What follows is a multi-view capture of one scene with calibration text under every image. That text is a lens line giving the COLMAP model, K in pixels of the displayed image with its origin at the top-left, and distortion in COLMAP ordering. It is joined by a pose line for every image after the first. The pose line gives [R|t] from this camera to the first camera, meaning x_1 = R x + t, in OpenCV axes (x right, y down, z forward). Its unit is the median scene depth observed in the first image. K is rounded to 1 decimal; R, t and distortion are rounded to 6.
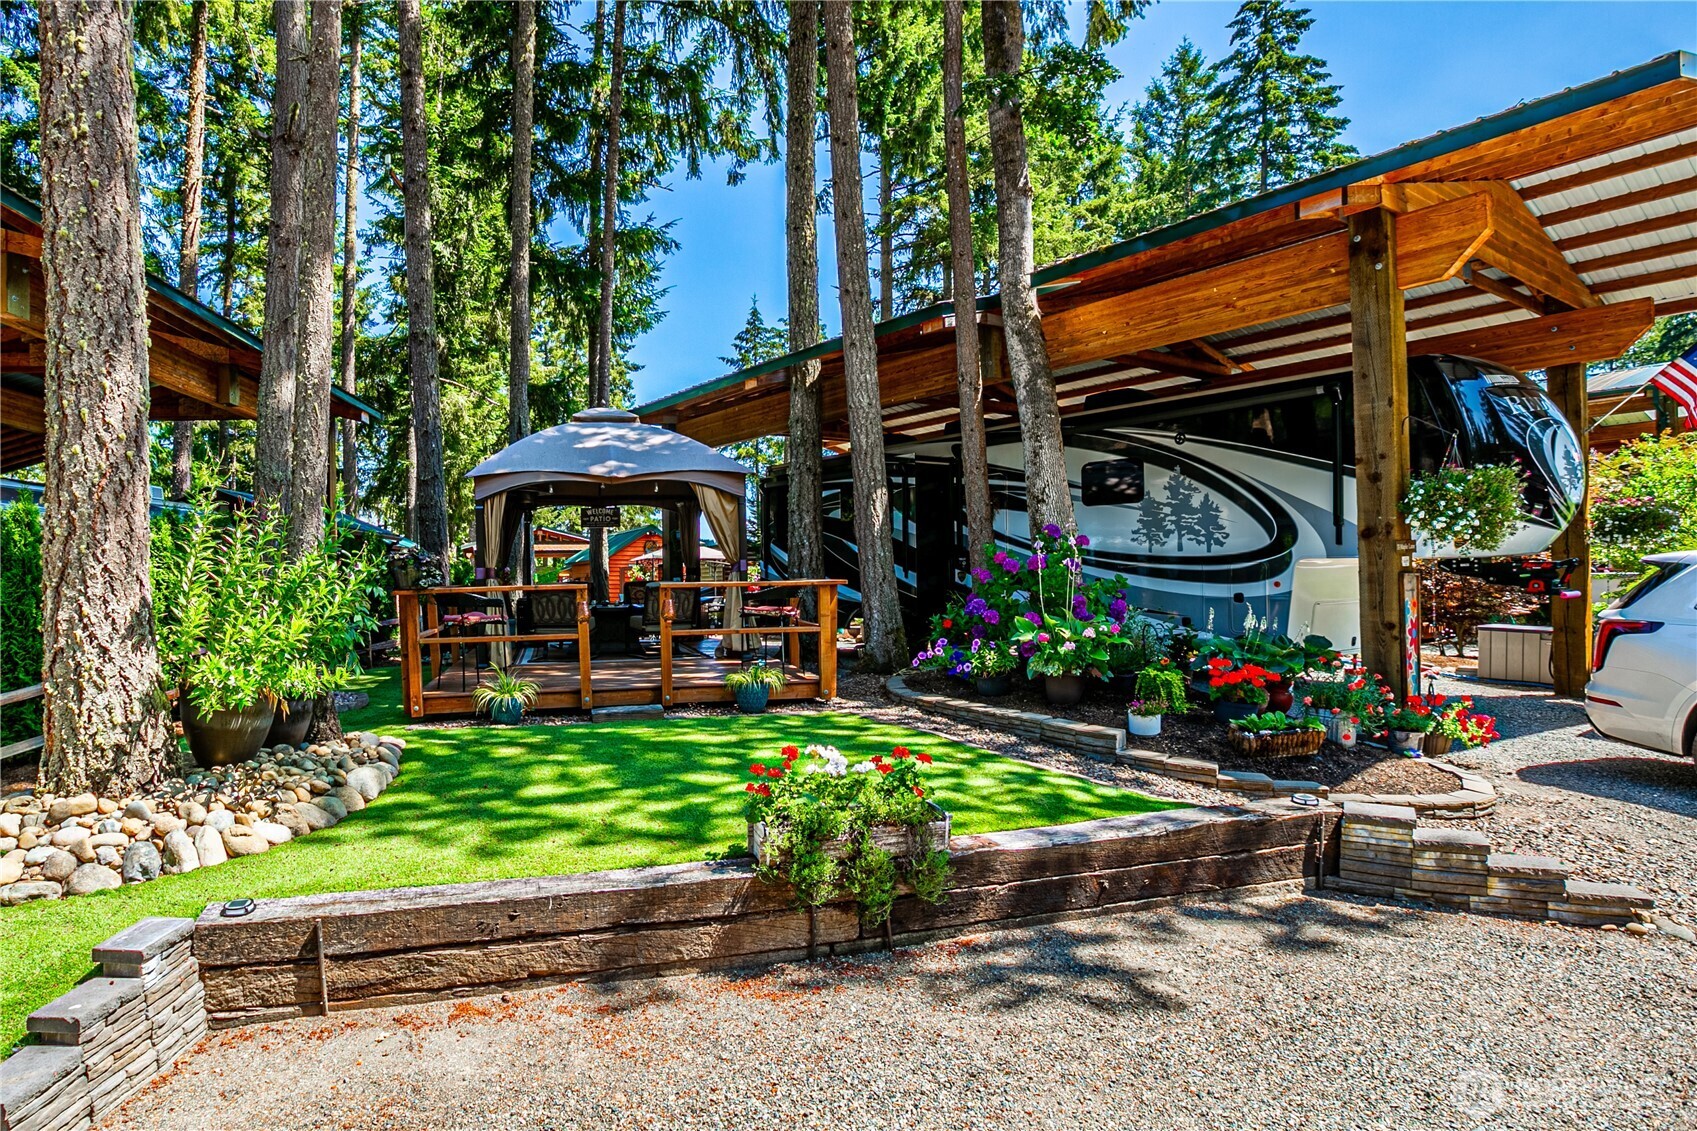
lens RADIAL K [[906.5, 0, 721.4], [0, 906.5, 554.3], [0, 0, 1]] dist [-0.024801, 0.000736]
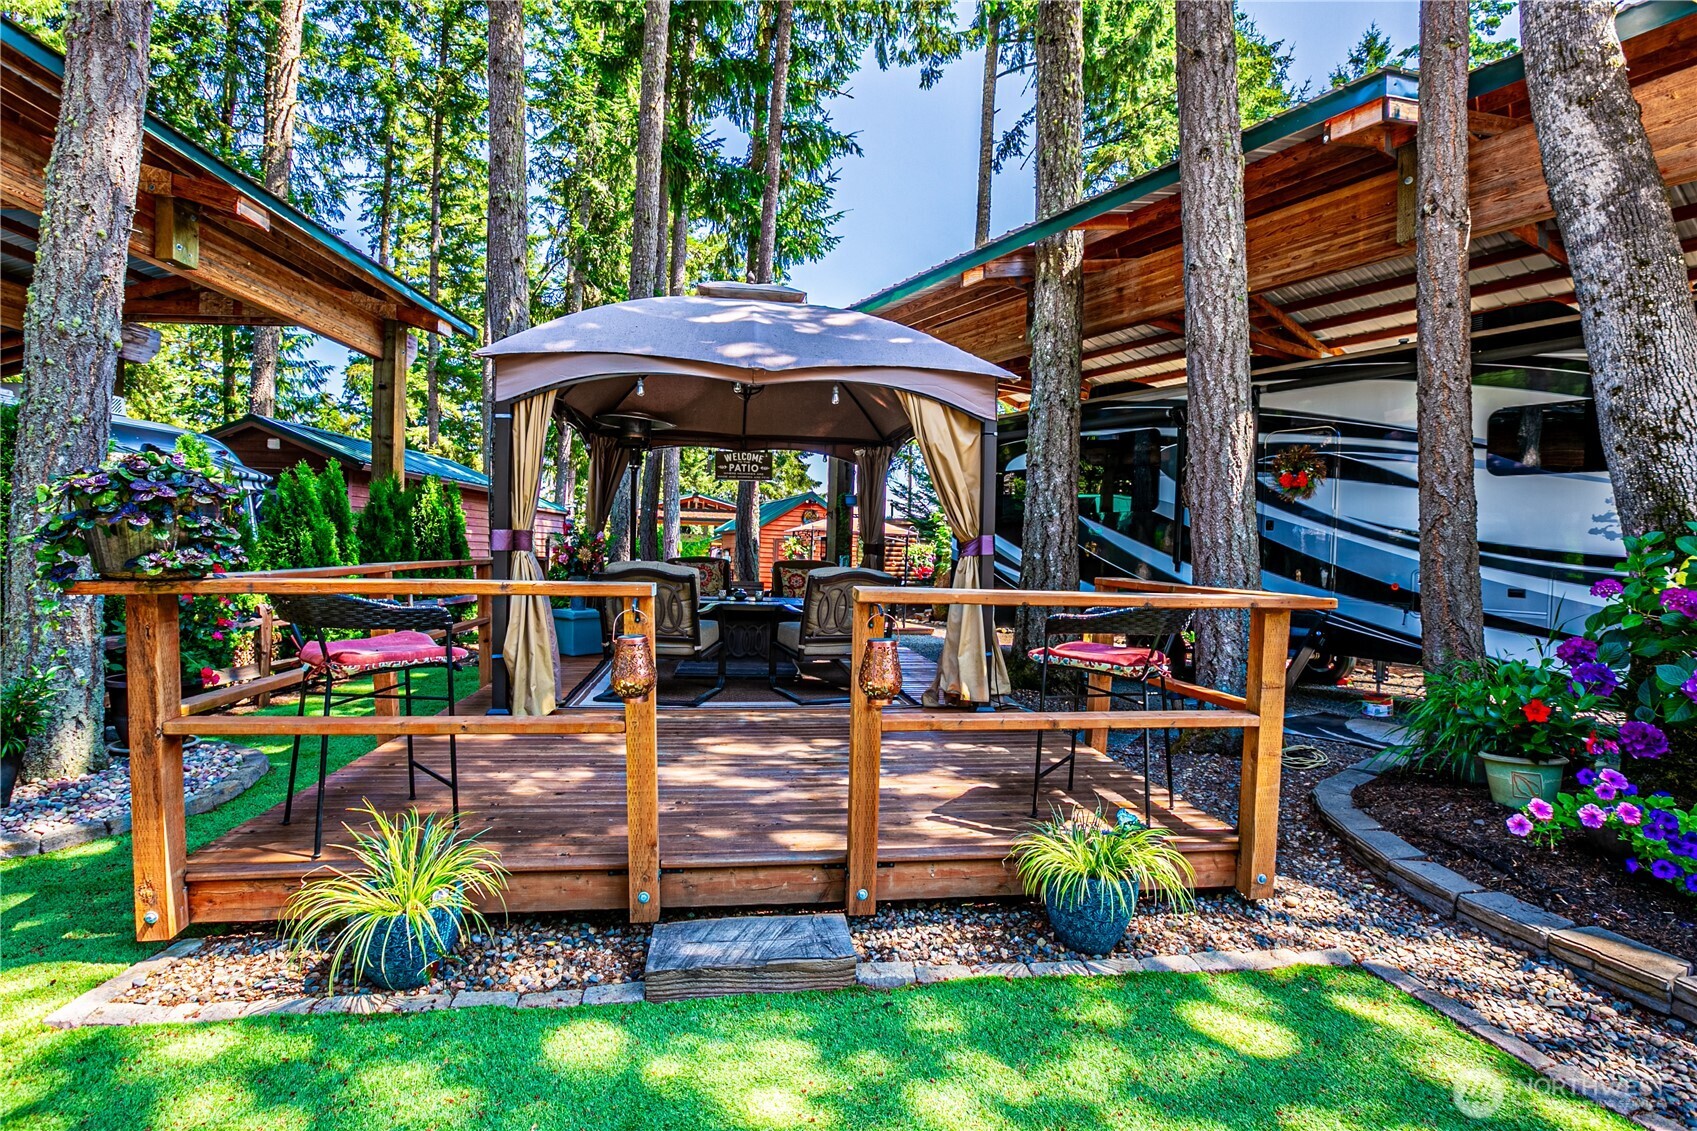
lens RADIAL K [[809.7, 0, 838.0], [0, 809.7, 557.0], [0, 0, 1]] dist [-0.039364, 0.011603]
pose [[0.998433, 0.043441, -0.035274, -0.024795], [-0.042238, 0.998524, 0.034152, 0.003074], [0.036705, -0.032609, 0.998794, 0.256957]]
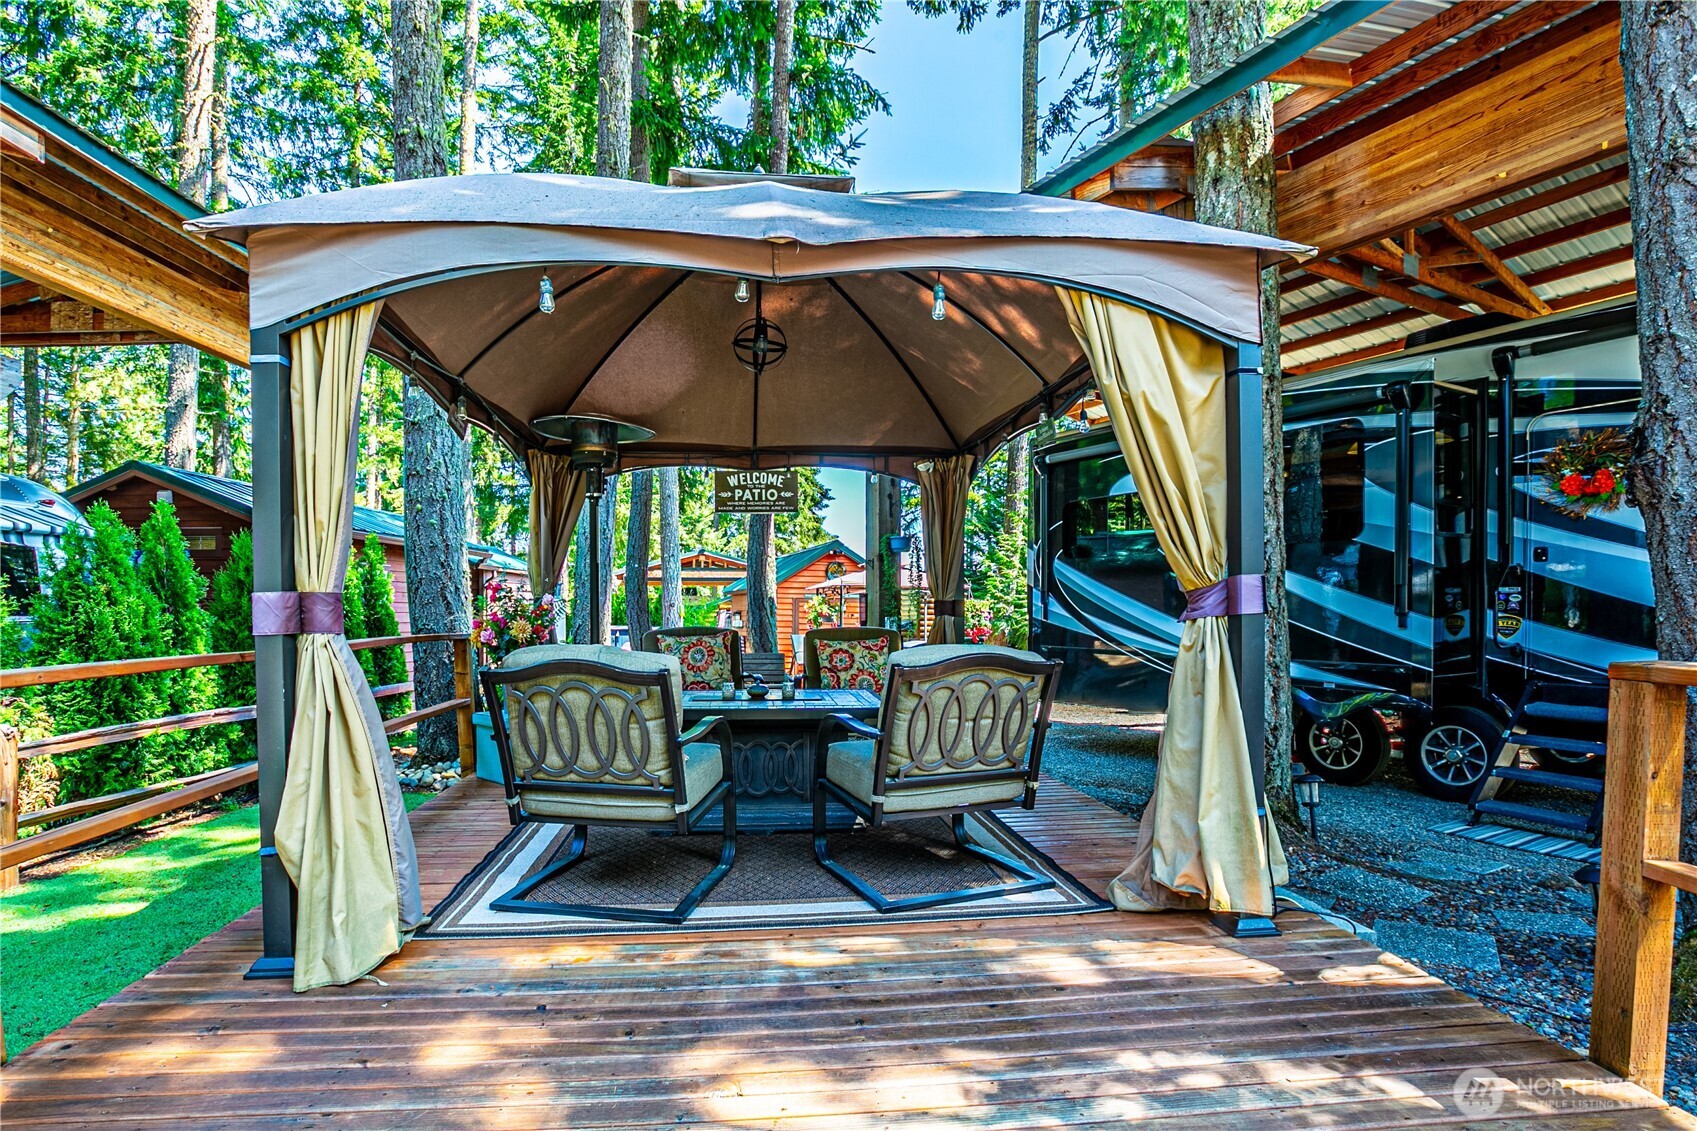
lens RADIAL K [[864.7, 0, 799.0], [0, 864.7, 612.0], [0, 0, 1]] dist [-0.061055, 0.026458]
pose [[0.994784, 0.013353, -0.101130, -0.043787], [-0.010360, 0.999494, 0.030064, 0.005586], [0.101481, -0.028860, 0.994419, 0.372281]]
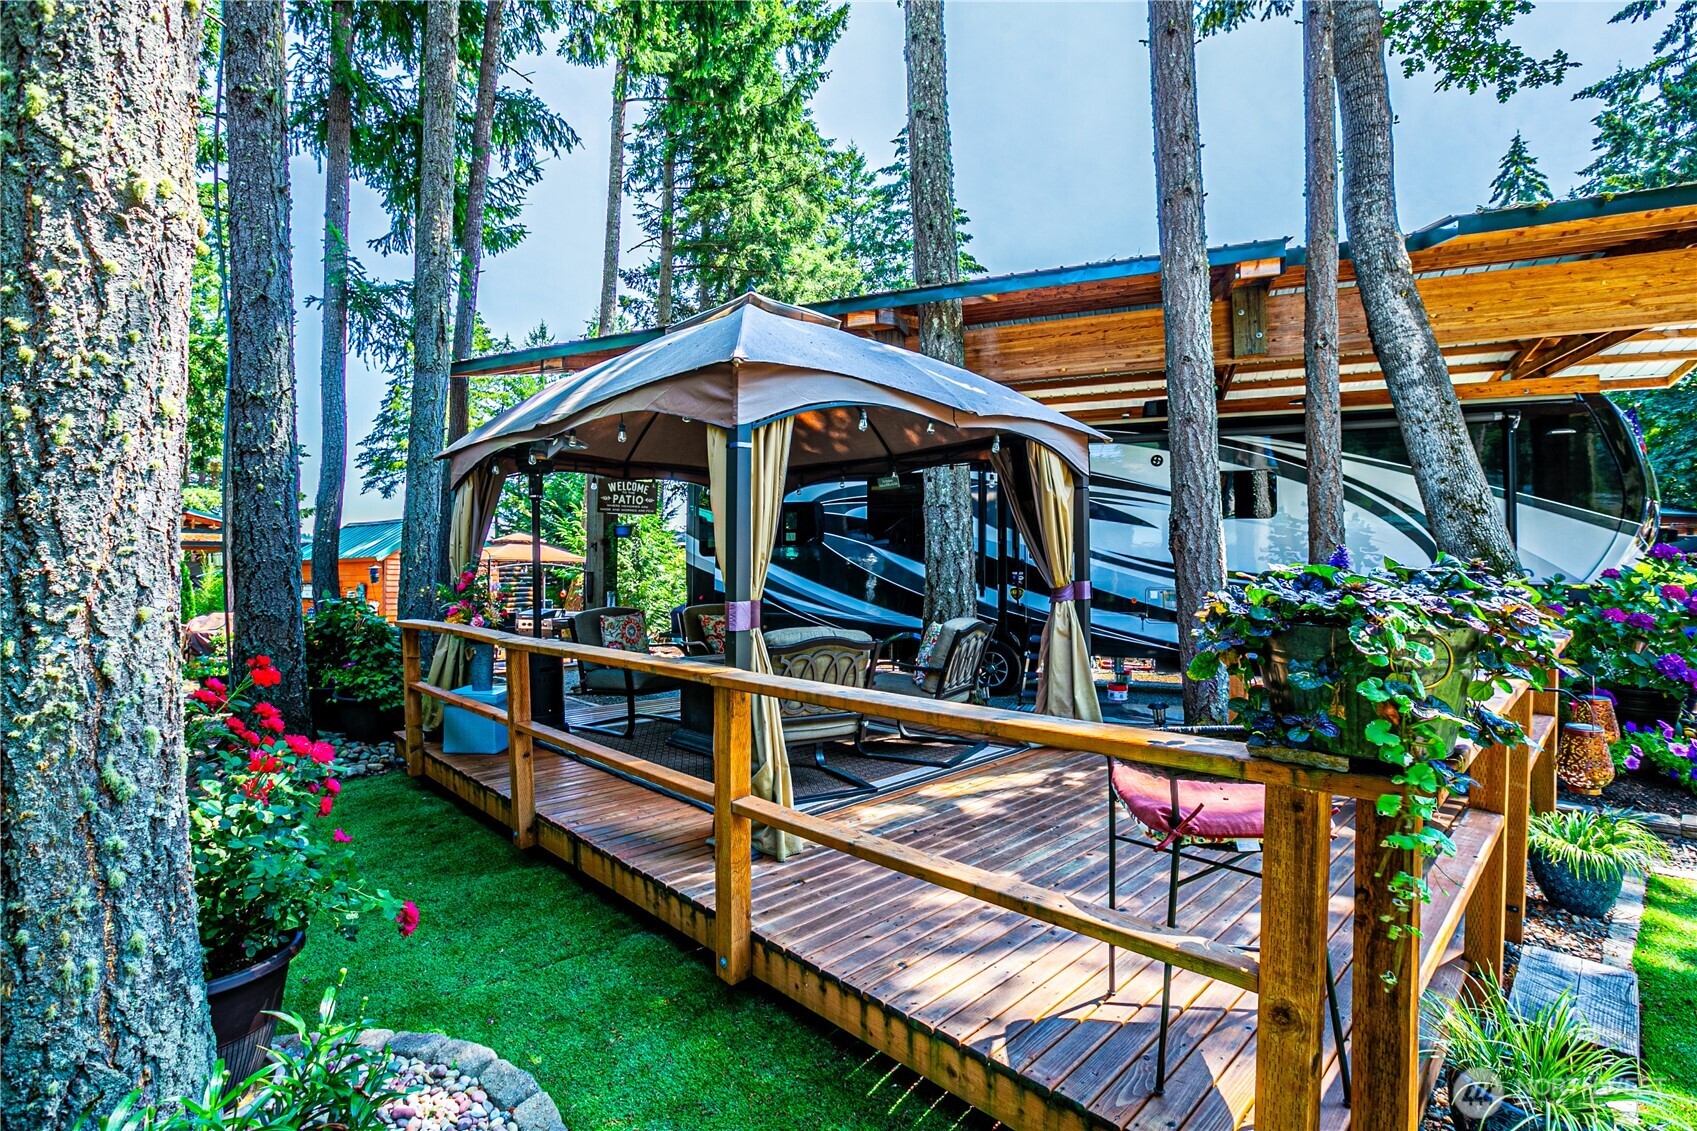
lens RADIAL K [[786.5, 0, 839.3], [0, 786.5, 549.6], [0, 0, 1]] dist [-0.050128, 0.017638]
pose [[0.833347, 0.028501, 0.552014, -0.203543], [-0.024254, 0.999593, -0.014993, -0.001552], [-0.552217, -0.000894, 0.833700, 0.336483]]
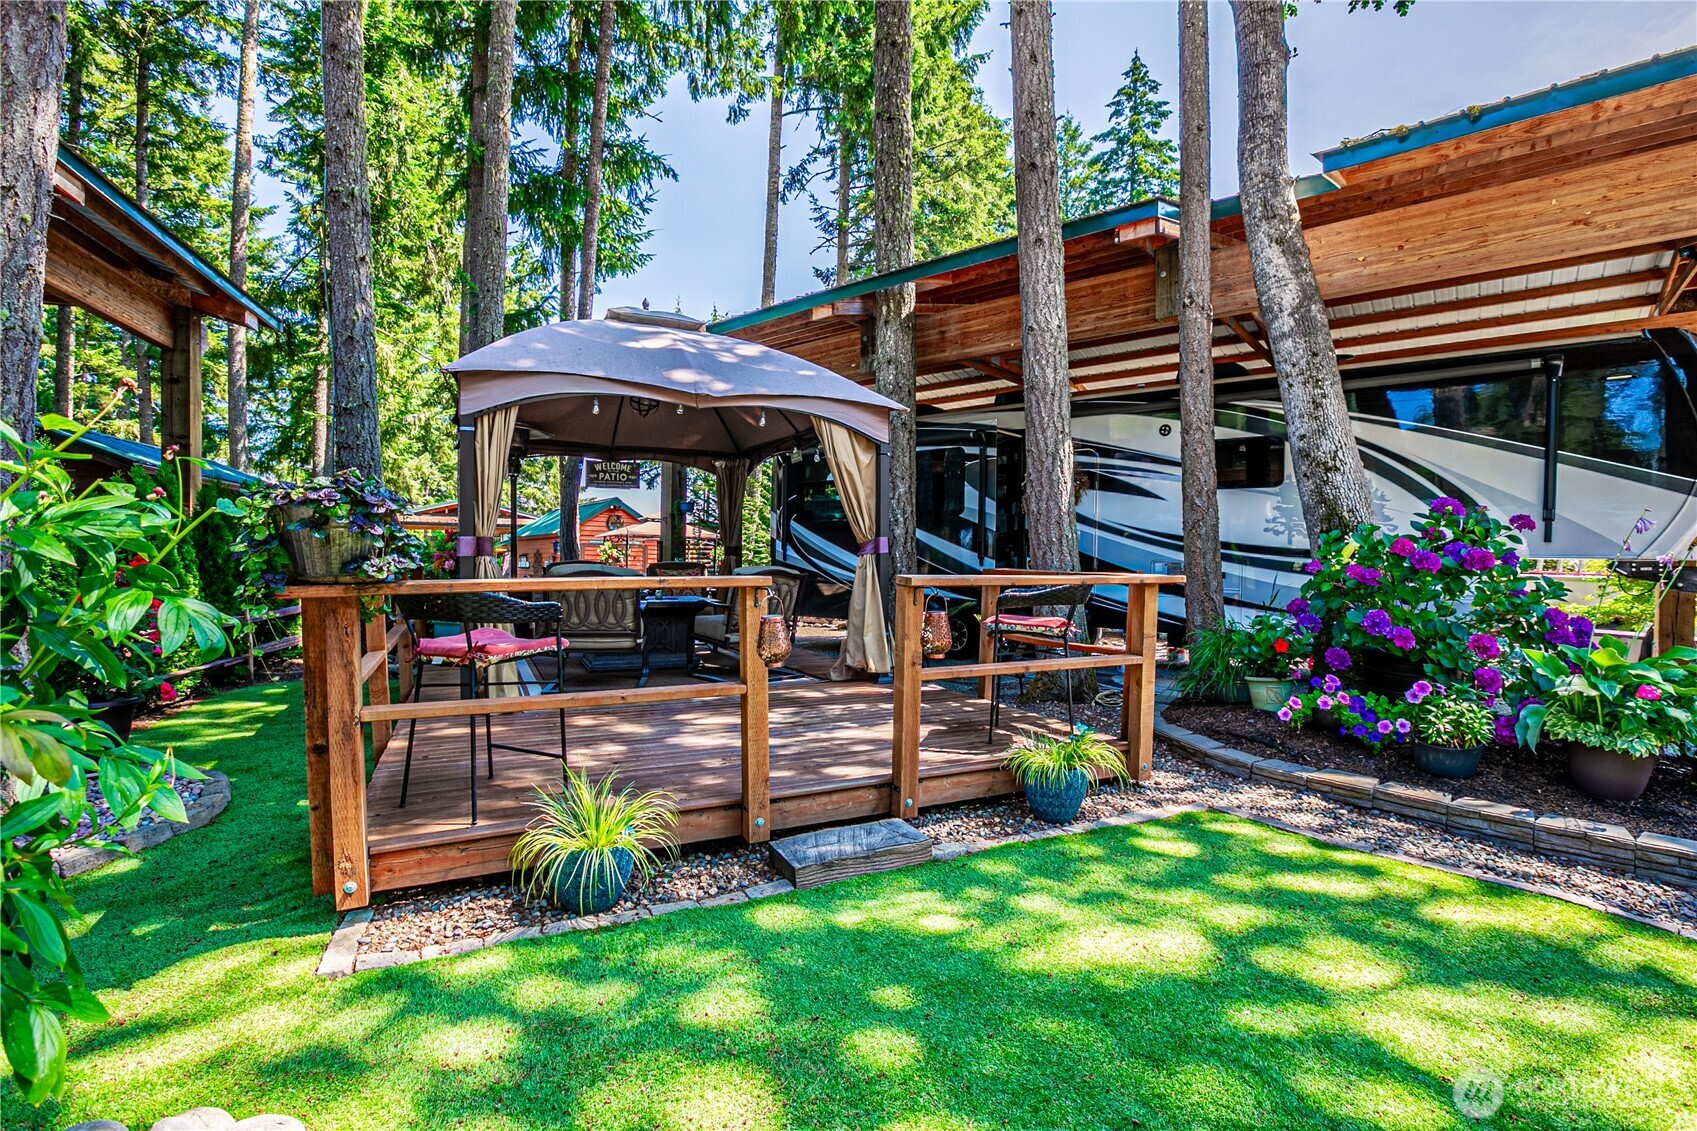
lens RADIAL K [[779.4, 0, 848.5], [0, 779.4, 565.5], [0, 0, 1]] dist [-0.048923, 0.016560]
pose [[0.961148, 0.021857, 0.275167, -0.082041], [-0.031538, 0.999028, 0.030807, 0.005116], [-0.274226, -0.038289, 0.960903, 0.228479]]
